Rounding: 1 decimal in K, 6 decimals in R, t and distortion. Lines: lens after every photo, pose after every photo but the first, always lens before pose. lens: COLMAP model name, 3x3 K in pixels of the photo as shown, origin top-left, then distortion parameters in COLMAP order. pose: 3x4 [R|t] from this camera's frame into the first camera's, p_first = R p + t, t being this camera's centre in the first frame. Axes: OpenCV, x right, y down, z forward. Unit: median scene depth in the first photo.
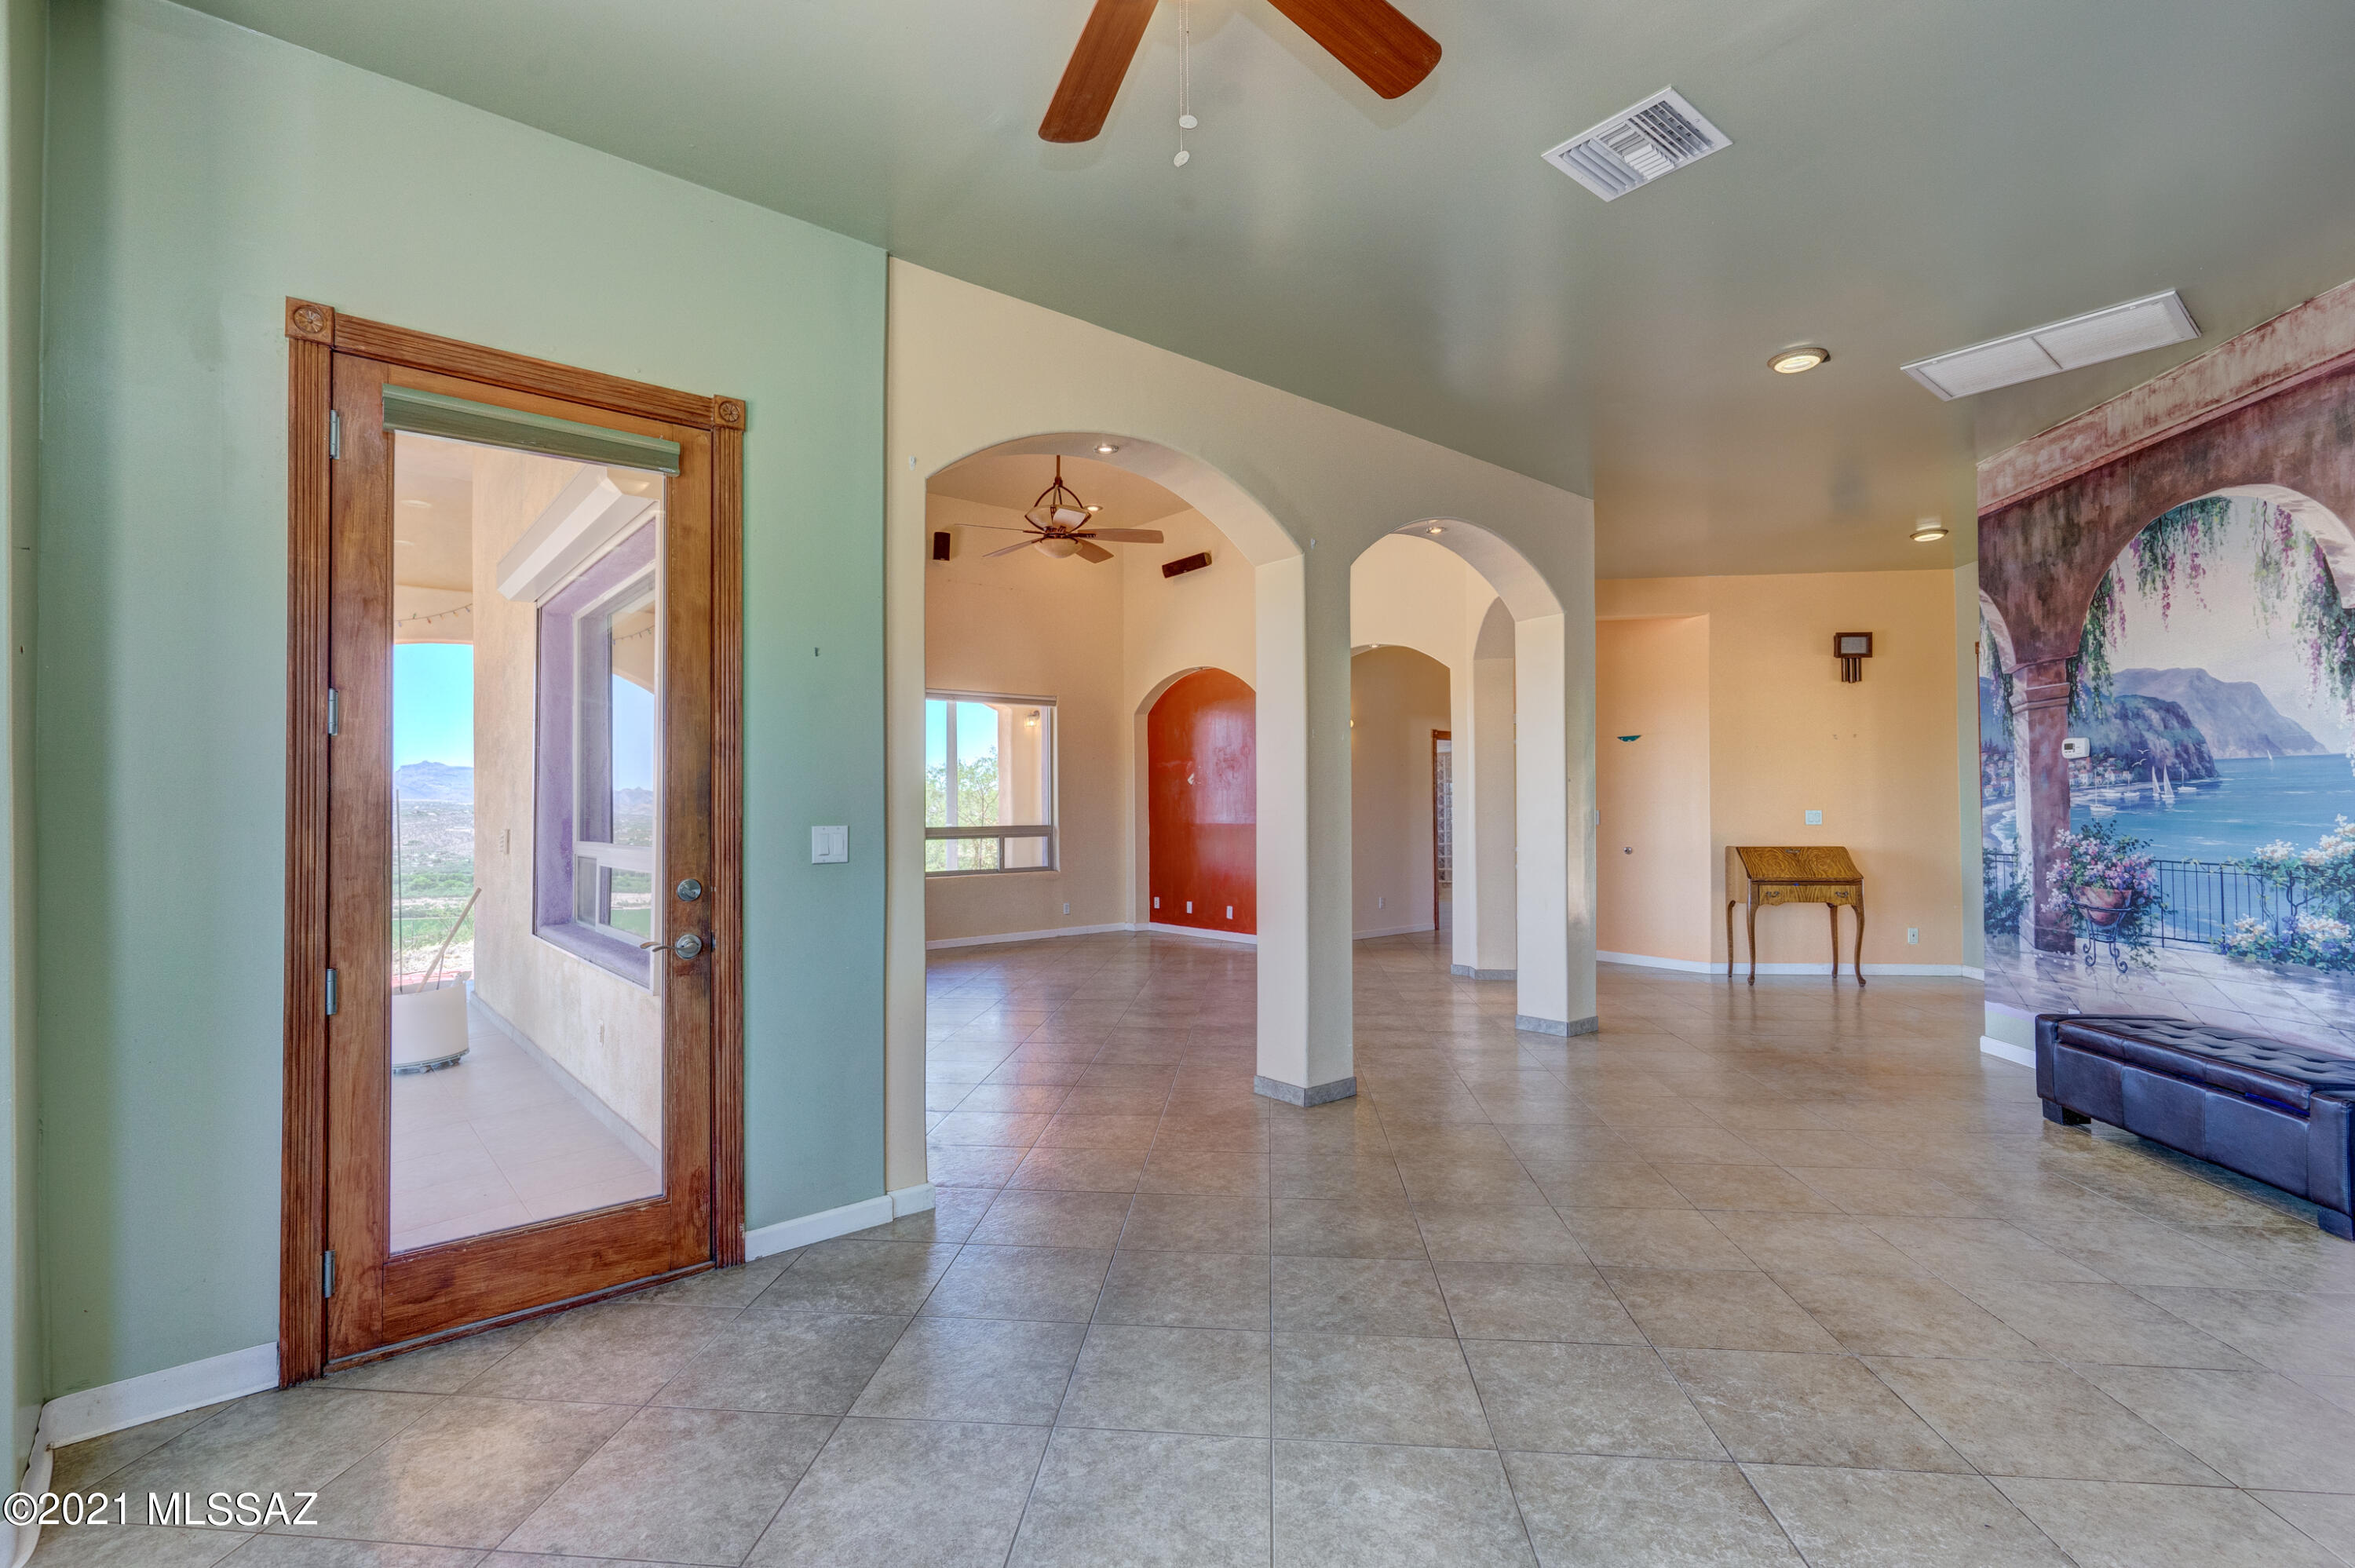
lens RADIAL K [[1064.2, 0, 1177.5], [0, 1064.2, 784.0], [0, 0, 1]] dist [-0.009536, 0.006717]
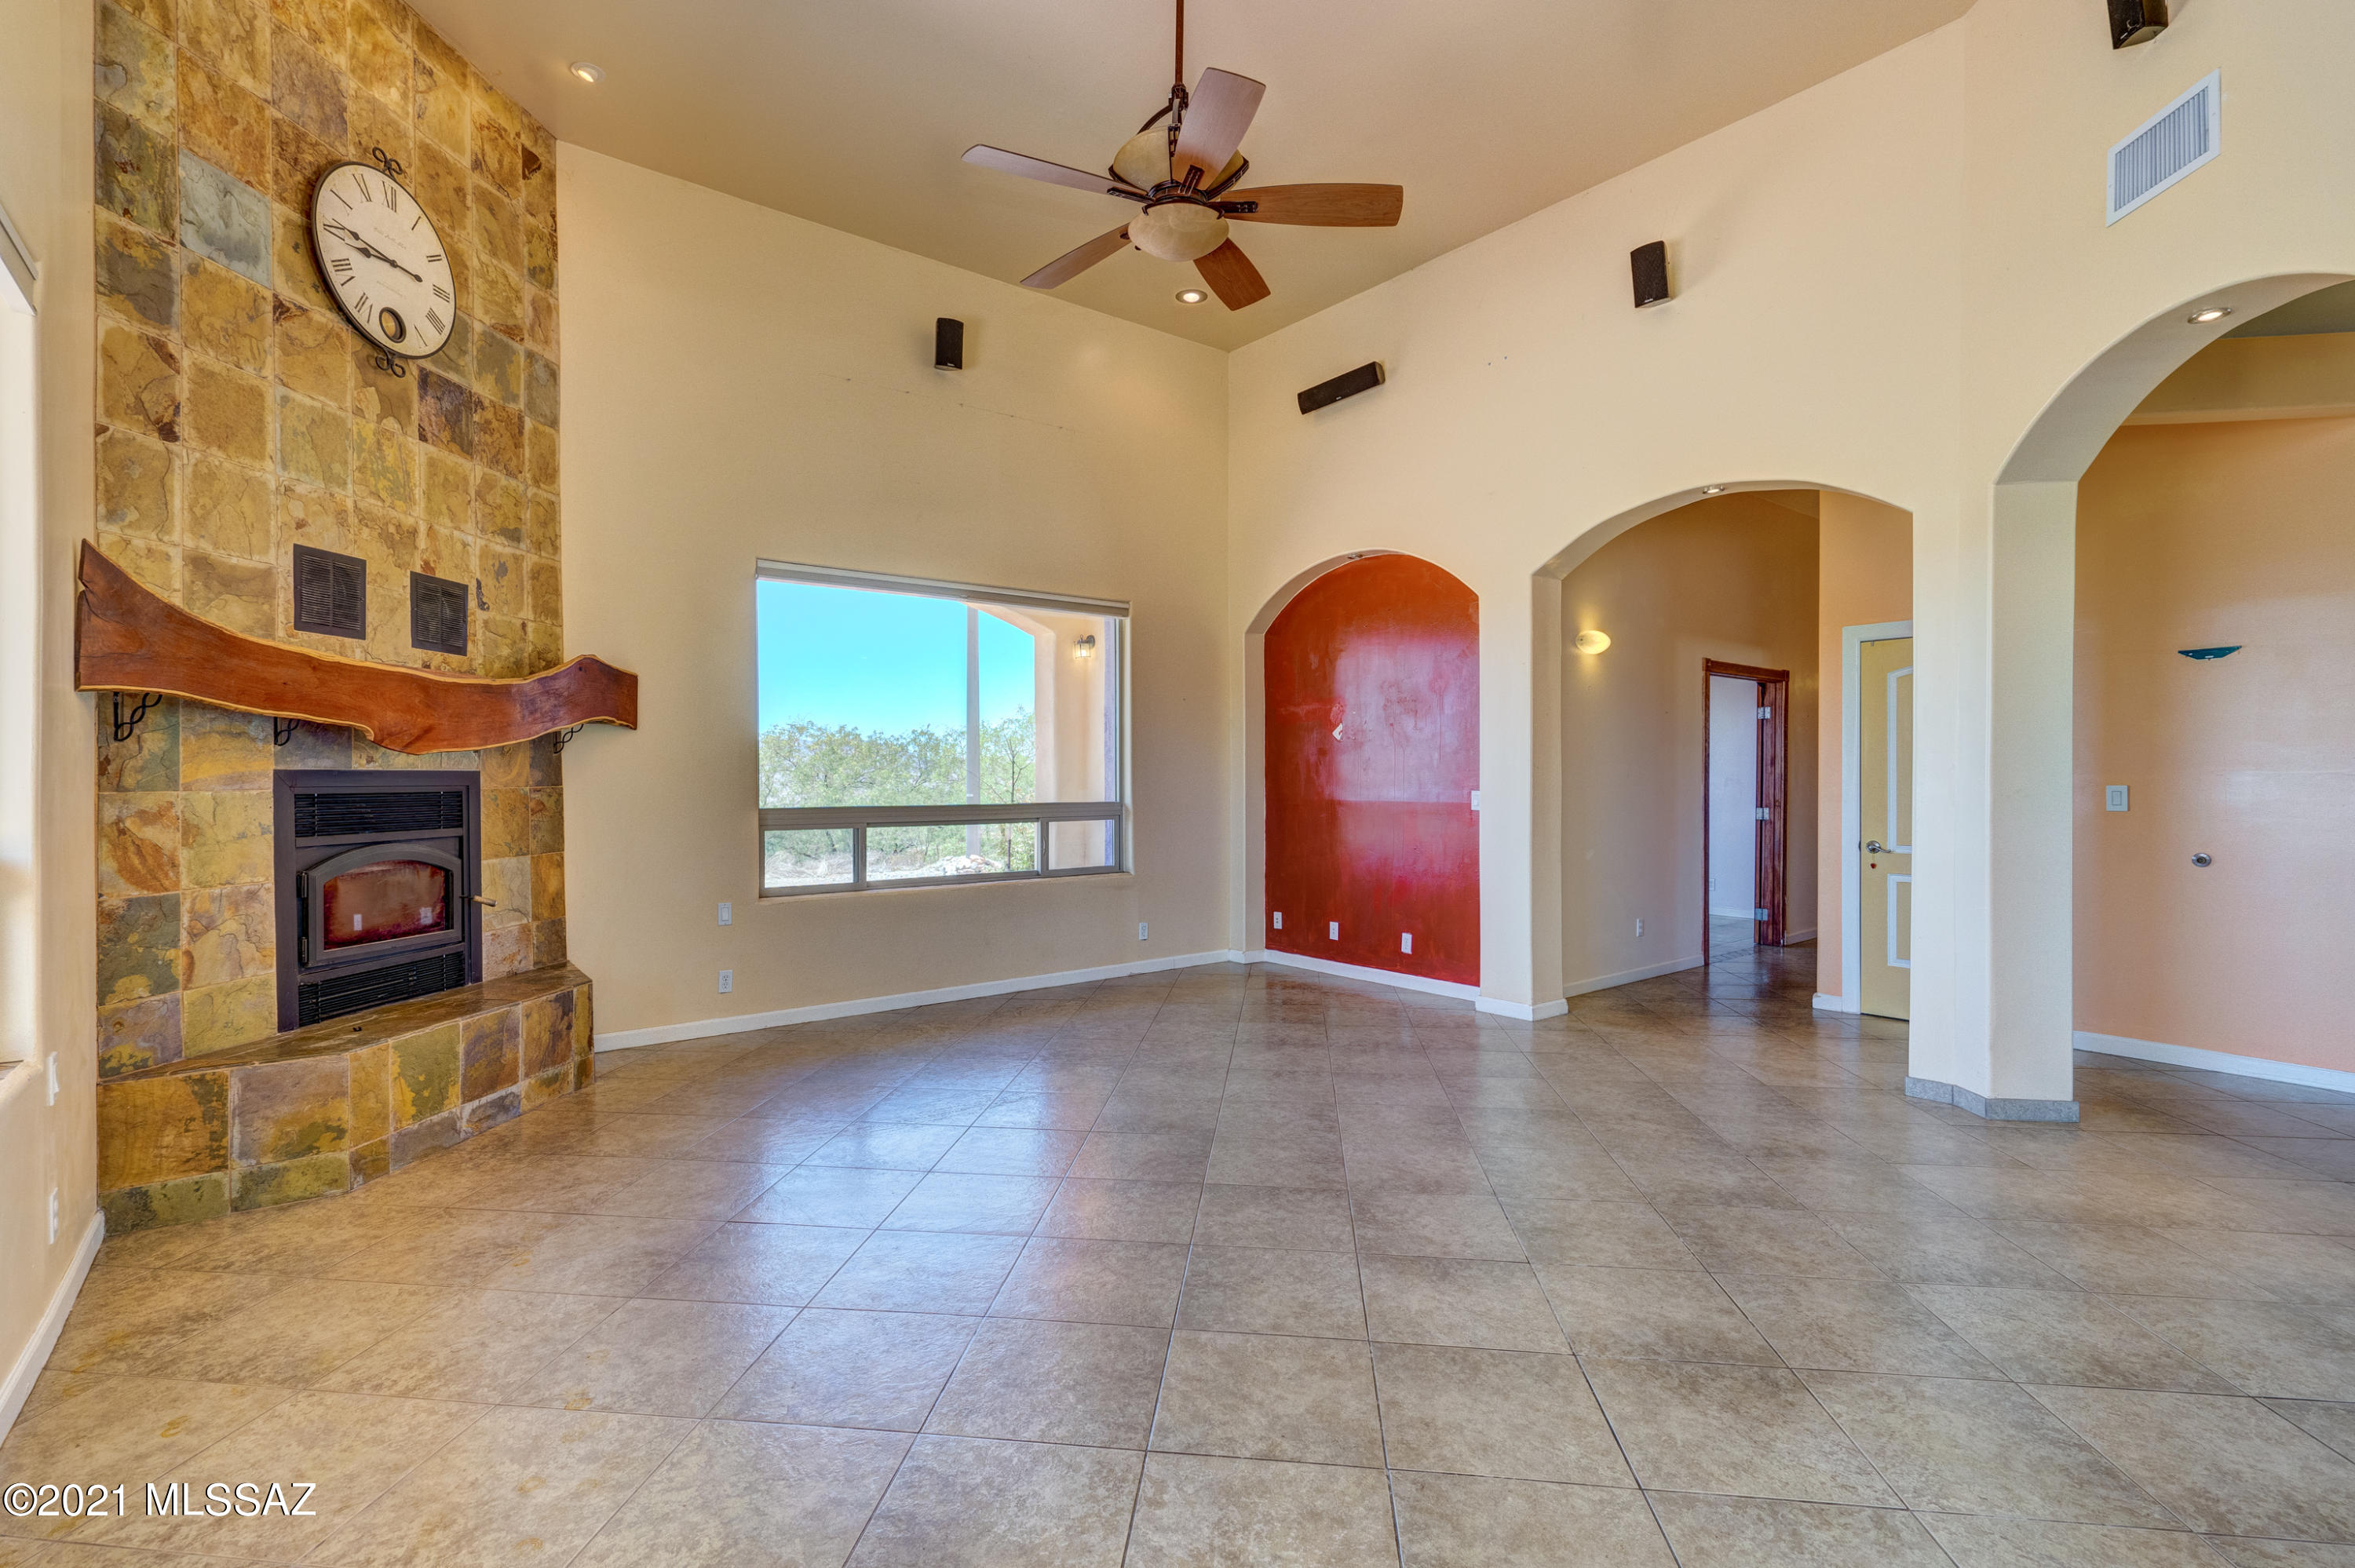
lens RADIAL K [[1064.2, 0, 1177.5], [0, 1064.2, 784.0], [0, 0, 1]] dist [-0.009536, 0.006717]
pose [[0.999724, 0.006785, -0.022482, -0.069394], [-0.006152, 0.999586, 0.028115, 0.009419], [0.022663, -0.027969, 0.999352, 0.355054]]
